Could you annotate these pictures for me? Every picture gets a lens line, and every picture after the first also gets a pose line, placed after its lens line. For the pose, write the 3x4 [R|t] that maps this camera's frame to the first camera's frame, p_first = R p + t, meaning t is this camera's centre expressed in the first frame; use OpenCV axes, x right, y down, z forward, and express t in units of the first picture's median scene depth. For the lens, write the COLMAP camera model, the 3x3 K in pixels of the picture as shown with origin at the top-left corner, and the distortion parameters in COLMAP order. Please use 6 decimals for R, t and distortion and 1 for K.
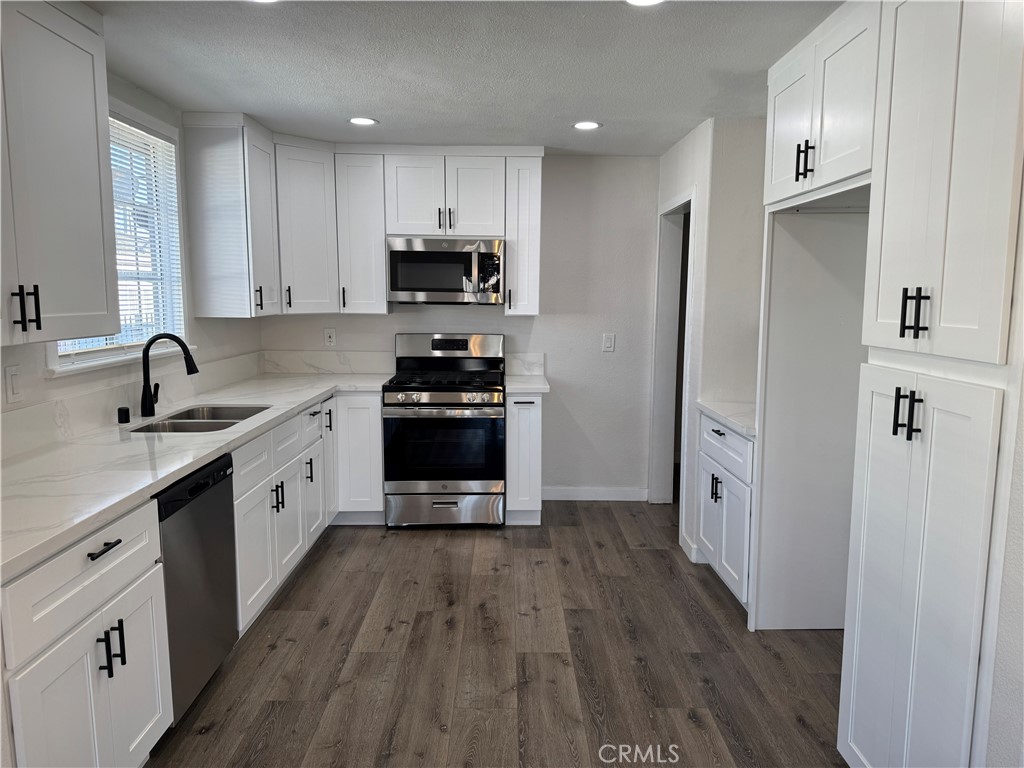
lens RADIAL K [[719.2, 0, 512.0], [0, 719.2, 384.0], [0, 0, 1]] dist [0.128928, -0.213255]
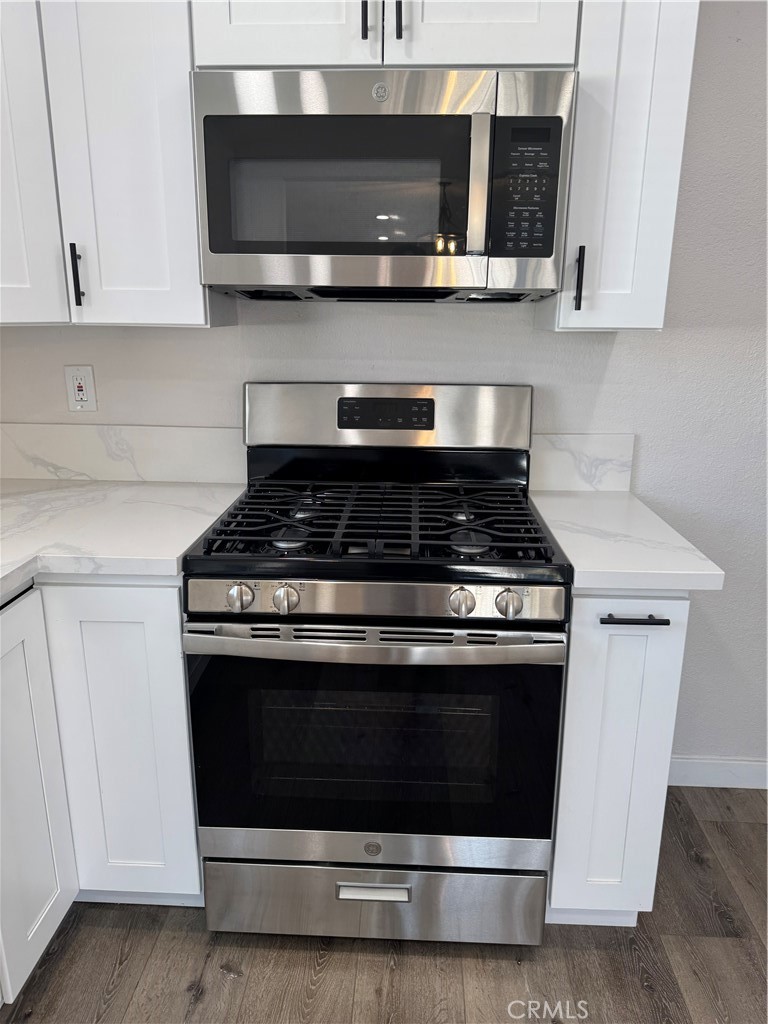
lens RADIAL K [[718.1, 0, 371.4], [0, 718.1, 515.7], [0, 0, 1]] dist [0.034689, -0.042582]
pose [[0.997560, 0.019504, -0.067029, -0.076146], [-0.009216, 0.988569, 0.150489, -0.064817], [0.069198, -0.149504, 0.986337, 0.704014]]
